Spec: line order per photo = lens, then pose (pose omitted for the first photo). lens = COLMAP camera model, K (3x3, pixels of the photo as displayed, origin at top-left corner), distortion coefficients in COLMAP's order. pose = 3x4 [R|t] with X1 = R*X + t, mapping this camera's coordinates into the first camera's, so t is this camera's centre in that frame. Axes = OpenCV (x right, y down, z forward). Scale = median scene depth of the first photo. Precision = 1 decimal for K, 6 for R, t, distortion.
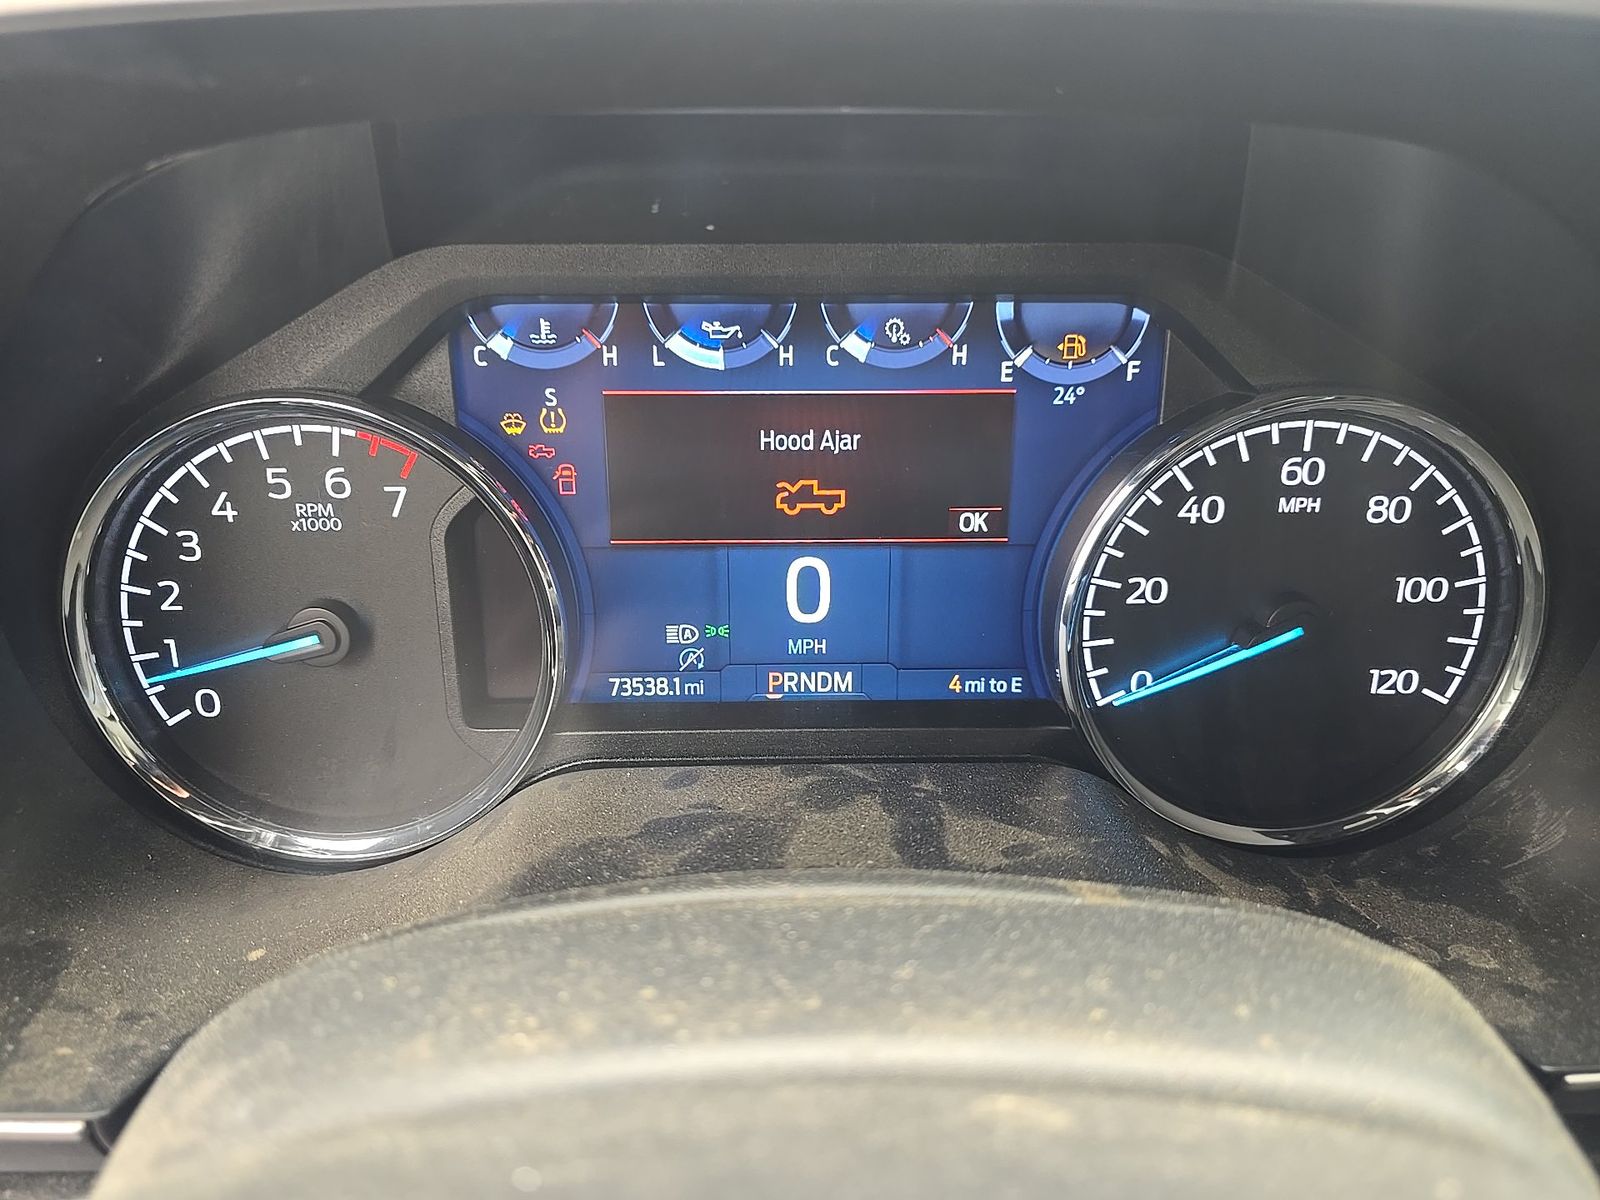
lens RADIAL K [[1079.6, 0, 800.0], [0, 1079.6, 600.0], [0, 0, 1]] dist [0.033964, -0.033897]
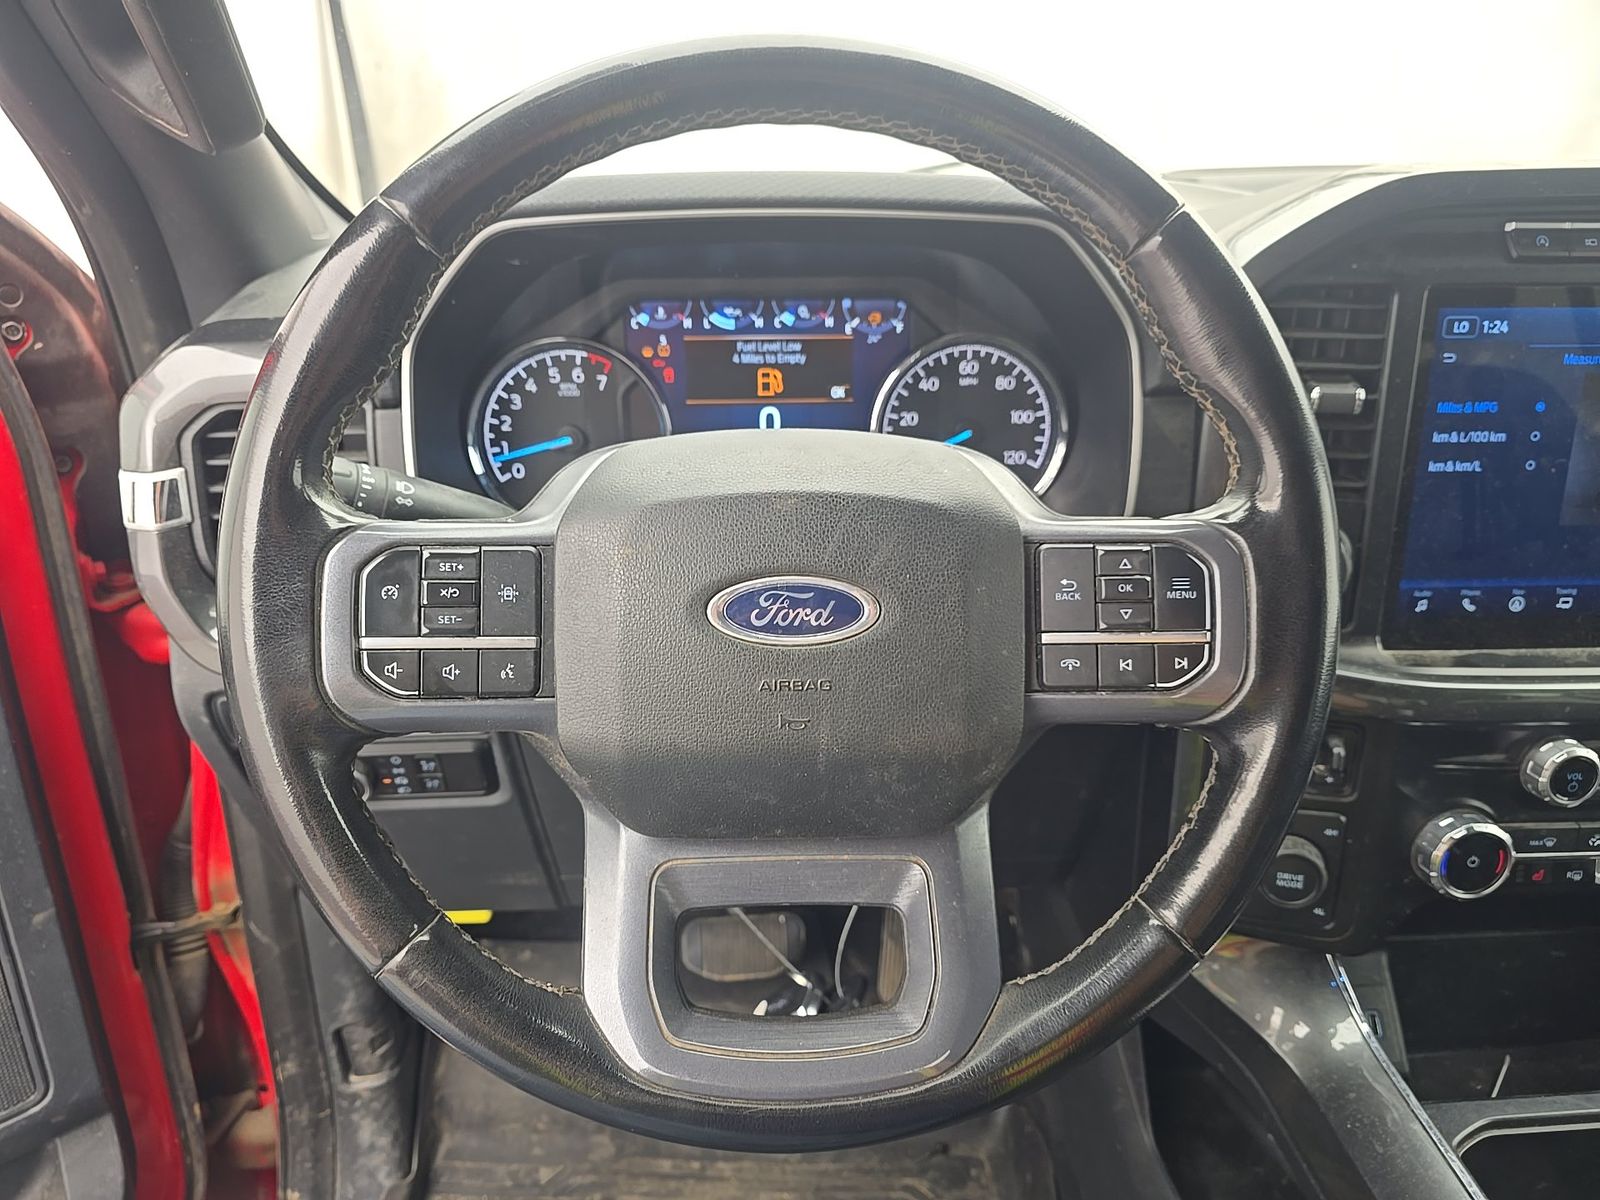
lens RADIAL K [[1079.6, 0, 800.0], [0, 1079.6, 600.0], [0, 0, 1]] dist [0.033964, -0.033897]
pose [[0.999185, -0.018524, 0.035865, -0.019257], [0.020036, 0.998906, -0.042245, 0.509689], [-0.035043, 0.042929, 0.998463, -1.430979]]
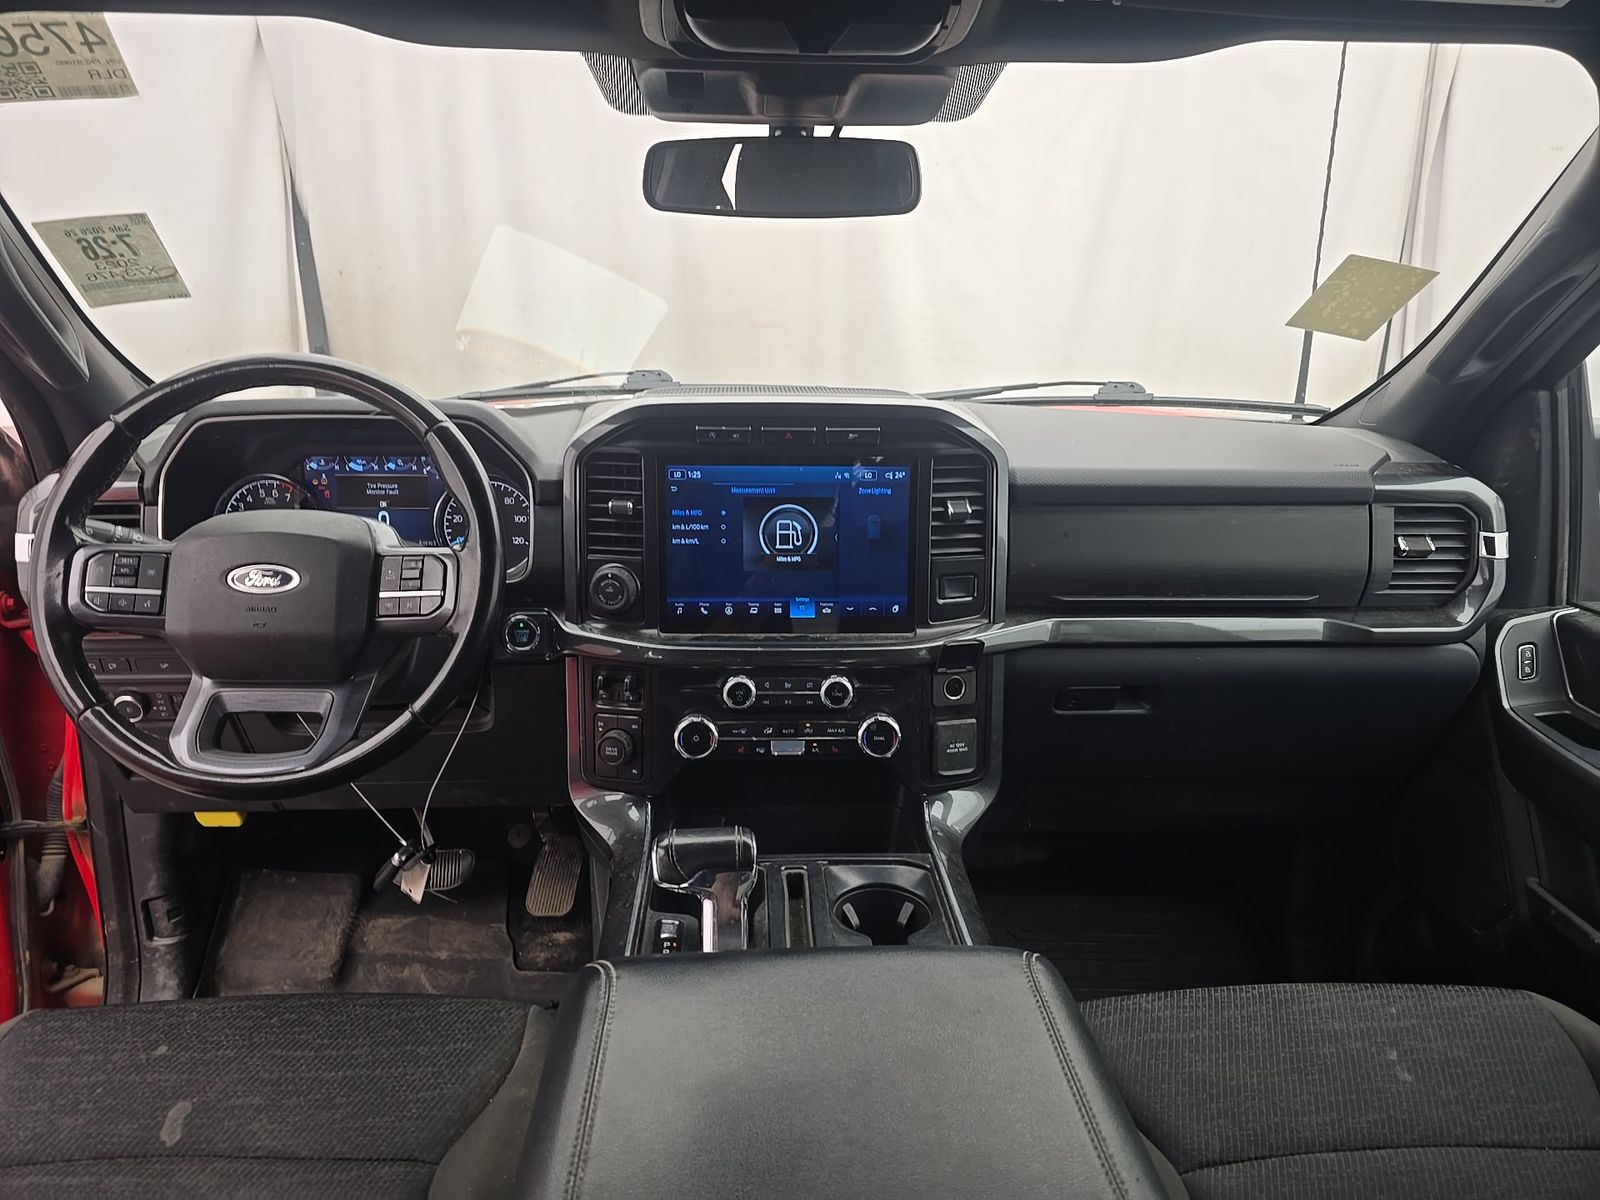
lens RADIAL K [[1057.5, 0, 810.3], [0, 1057.5, 600.5], [0, 0, 1]] dist [0.037638, -0.034199]
pose [[0.998706, -0.003779, 0.050714, 1.619996], [0.012559, 0.984672, -0.173961, 1.158888], [-0.049279, 0.174373, 0.983446, -3.499319]]
